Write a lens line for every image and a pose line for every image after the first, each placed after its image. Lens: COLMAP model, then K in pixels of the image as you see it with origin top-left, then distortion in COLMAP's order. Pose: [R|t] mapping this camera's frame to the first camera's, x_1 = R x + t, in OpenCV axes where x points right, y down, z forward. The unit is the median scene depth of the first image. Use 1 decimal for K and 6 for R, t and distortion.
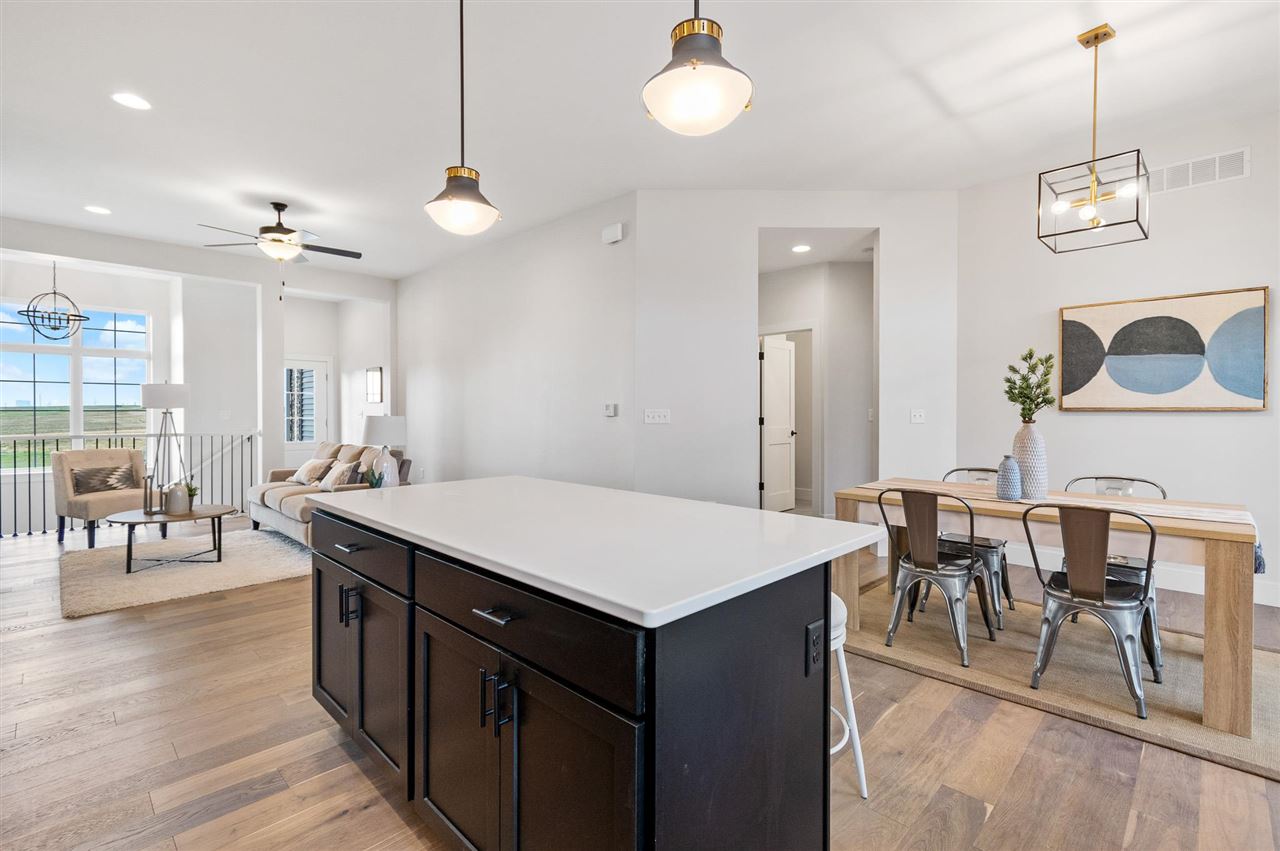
lens RADIAL K [[582.3, 0, 639.0], [0, 582.3, 411.8], [0, 0, 1]] dist [0.001605, -0.000042]
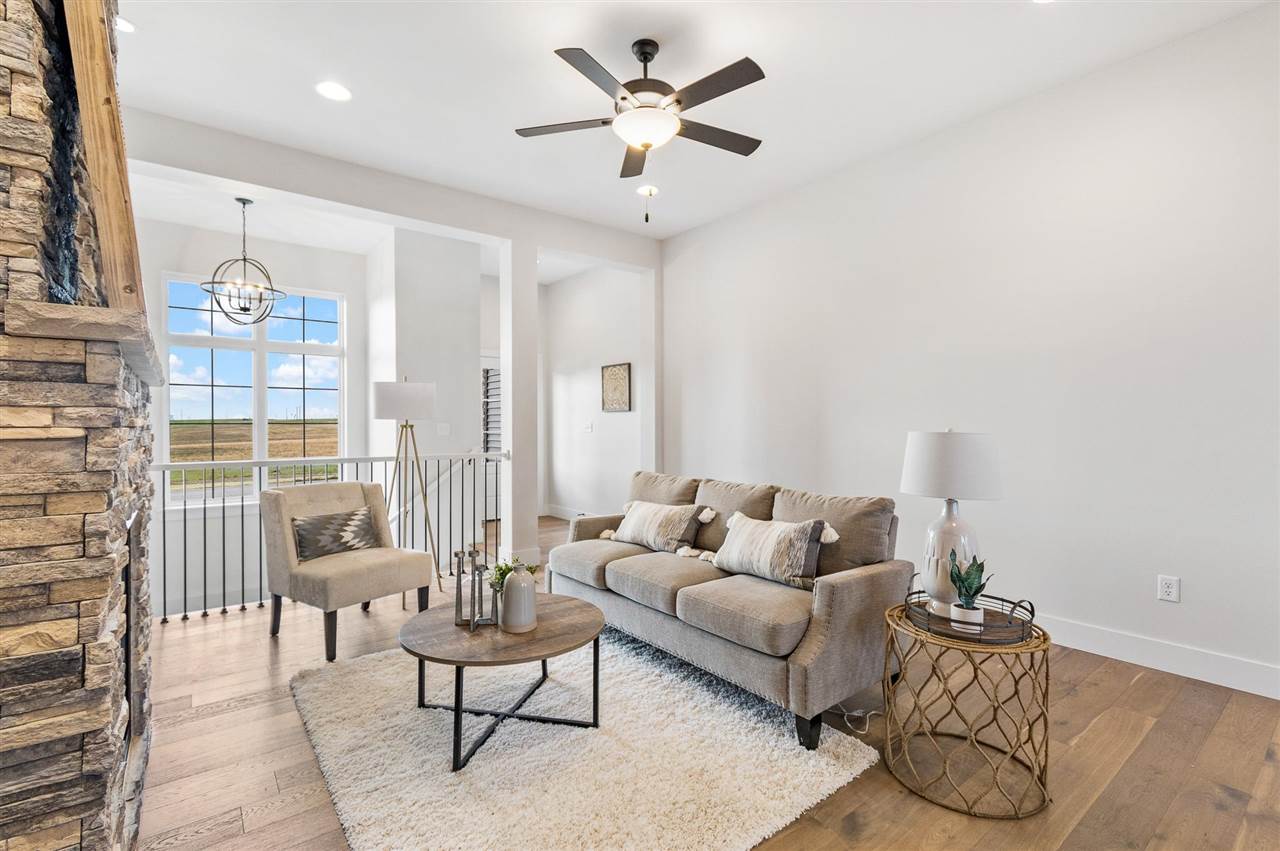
lens RADIAL K [[582.3, 0, 639.0], [0, 582.3, 411.8], [0, 0, 1]] dist [0.001605, -0.000042]
pose [[0.991152, -0.007647, -0.132512, -0.514654], [0.004898, 0.999766, -0.021057, 0.001355], [0.132642, 0.020222, 0.990958, 0.426823]]
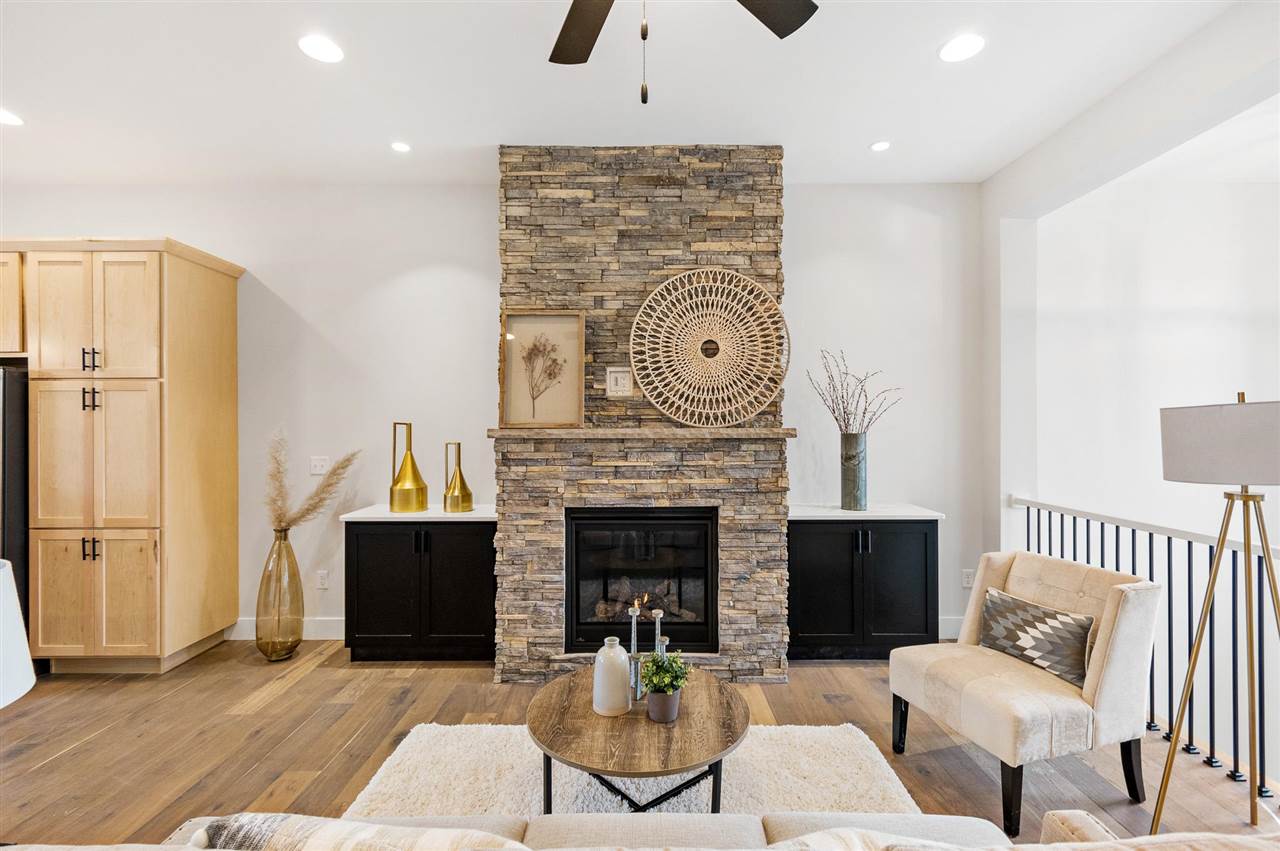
lens RADIAL K [[588.3, 0, 640.0], [0, 588.3, 425.5], [0, 0, 1]] dist [0.000488, -0.000346]
pose [[-0.710784, 0.000445, -0.703411, -0.399869], [-0.001167, 0.999998, 0.001813, -0.039359], [0.703410, 0.002109, -0.710781, 1.106889]]
